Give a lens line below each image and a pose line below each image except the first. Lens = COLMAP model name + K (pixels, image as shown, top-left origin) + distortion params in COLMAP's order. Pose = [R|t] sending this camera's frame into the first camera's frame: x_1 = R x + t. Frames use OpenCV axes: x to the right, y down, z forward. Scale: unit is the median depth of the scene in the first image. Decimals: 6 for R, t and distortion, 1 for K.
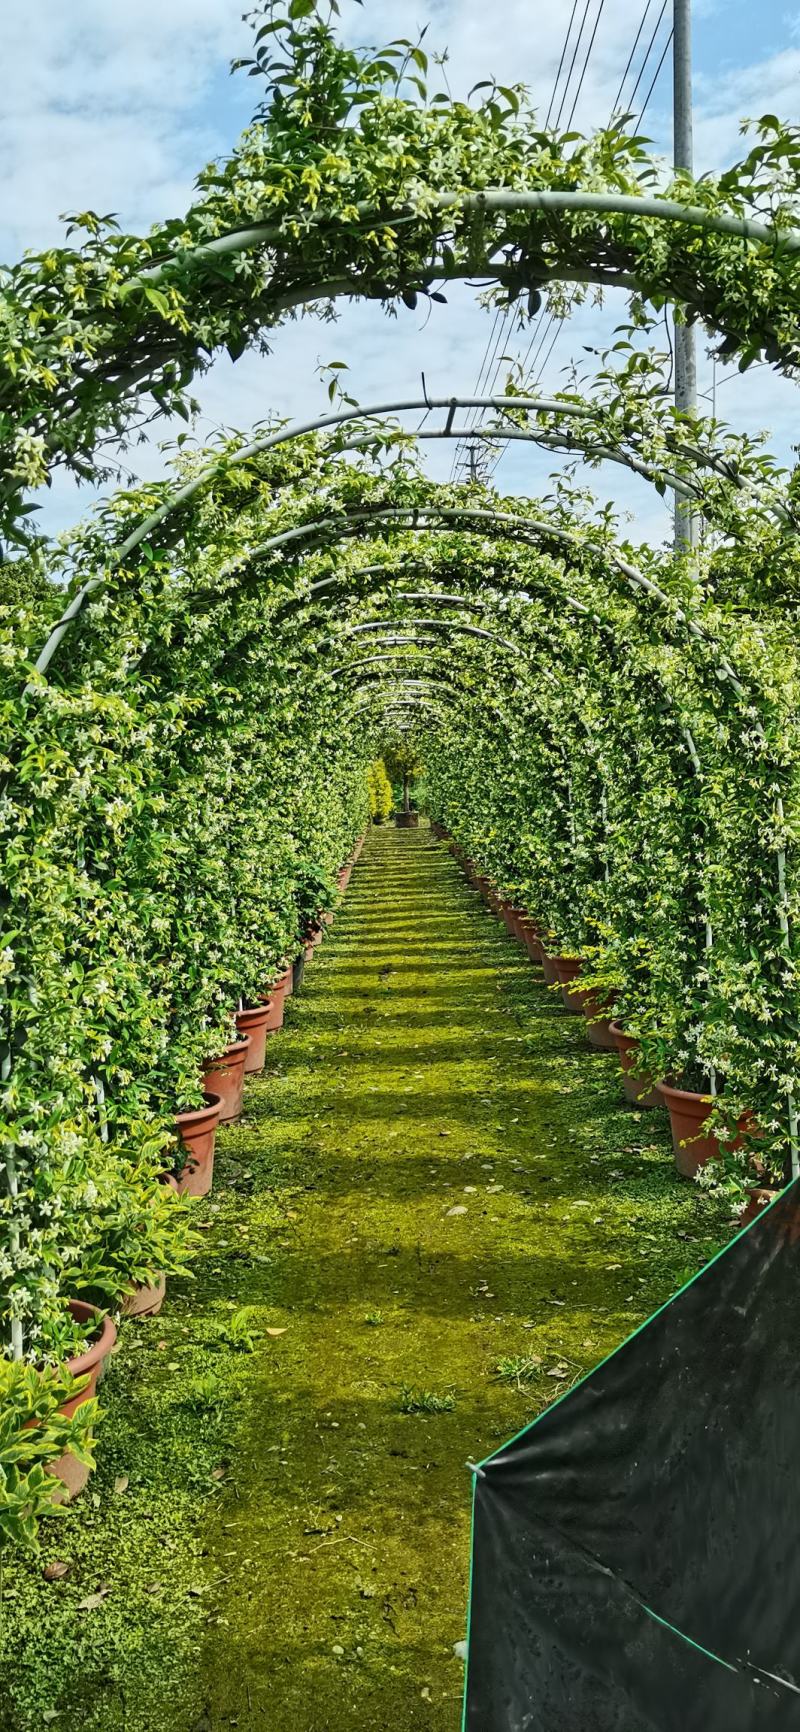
lens RADIAL K [[1318.6, 0, 401.9], [0, 1318.6, 871.3], [0, 0, 1]] dist [0.005860, -0.011707]
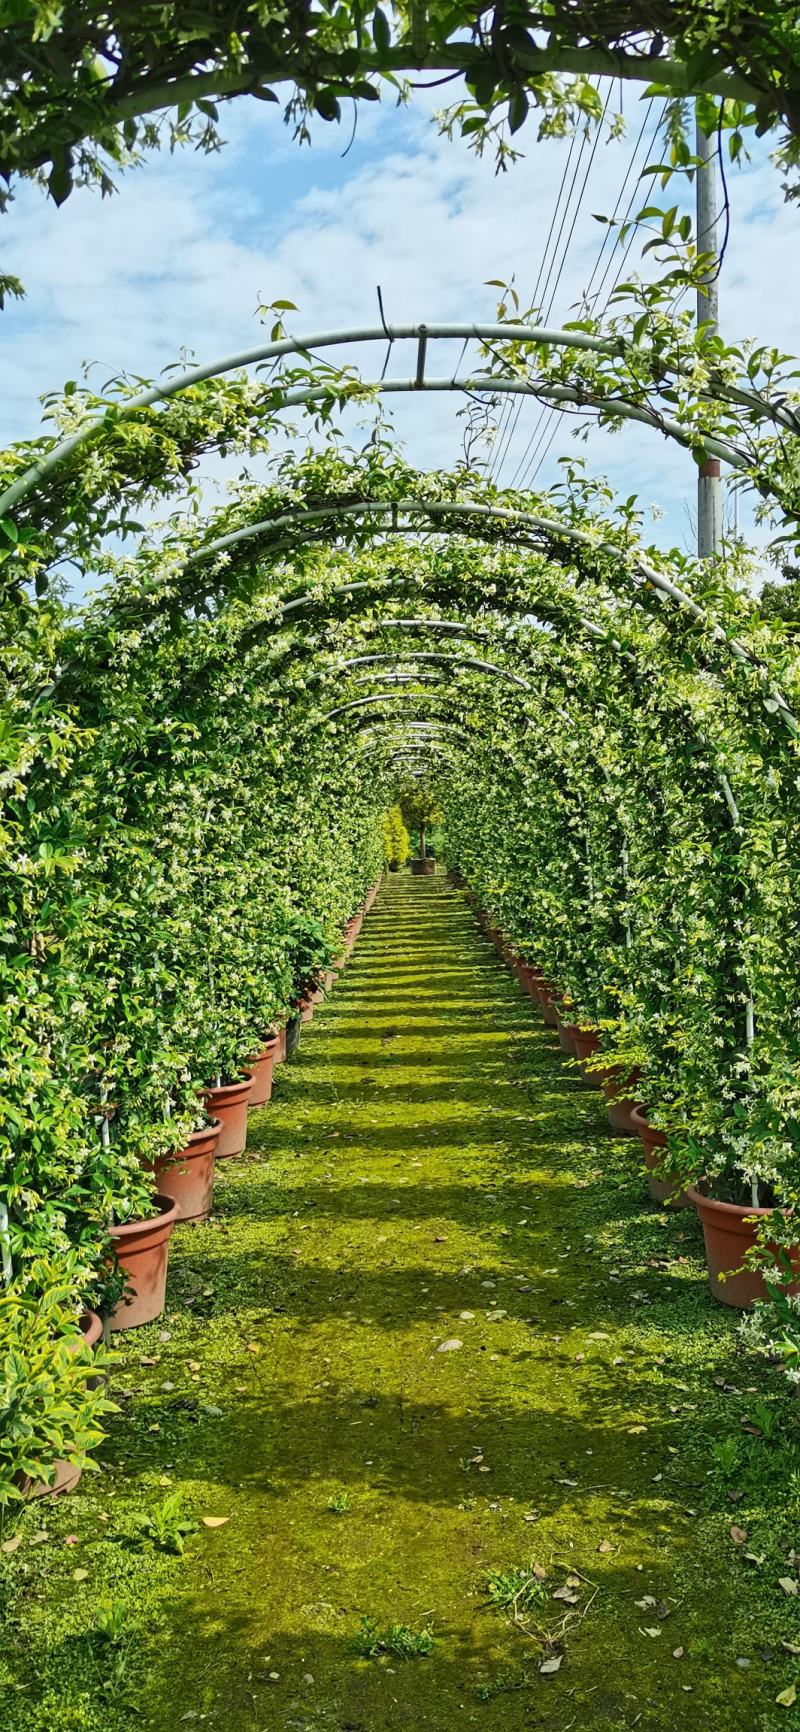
lens RADIAL K [[1318.6, 0, 407.4], [0, 1318.6, 872.5], [0, 0, 1]] dist [0.005860, -0.011707]
pose [[0.999926, 0.004531, -0.011251, 0.027678], [-0.004906, 0.999425, -0.033552, -0.017975], [0.011092, 0.033605, 0.999374, 0.184147]]
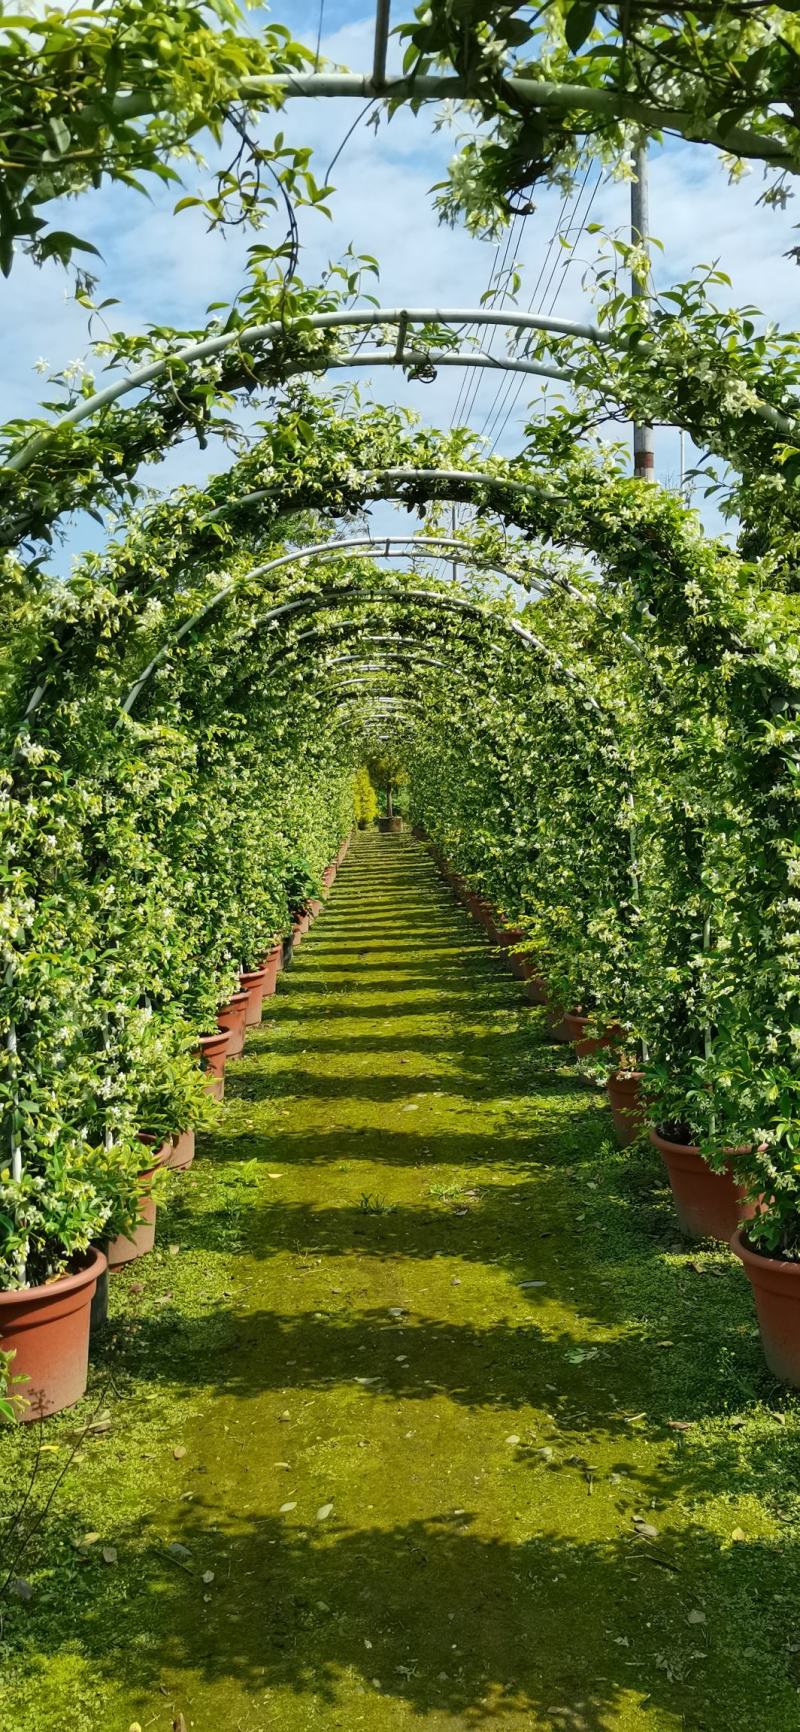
lens RADIAL K [[1318.6, 0, 395.4], [0, 1318.6, 859.6], [0, 0, 1]] dist [0.005860, -0.011707]
pose [[0.999973, -0.005751, 0.004587, 0.026661], [0.005818, 0.999875, -0.014679, 0.033718], [-0.004502, 0.014705, 0.999882, -0.395053]]
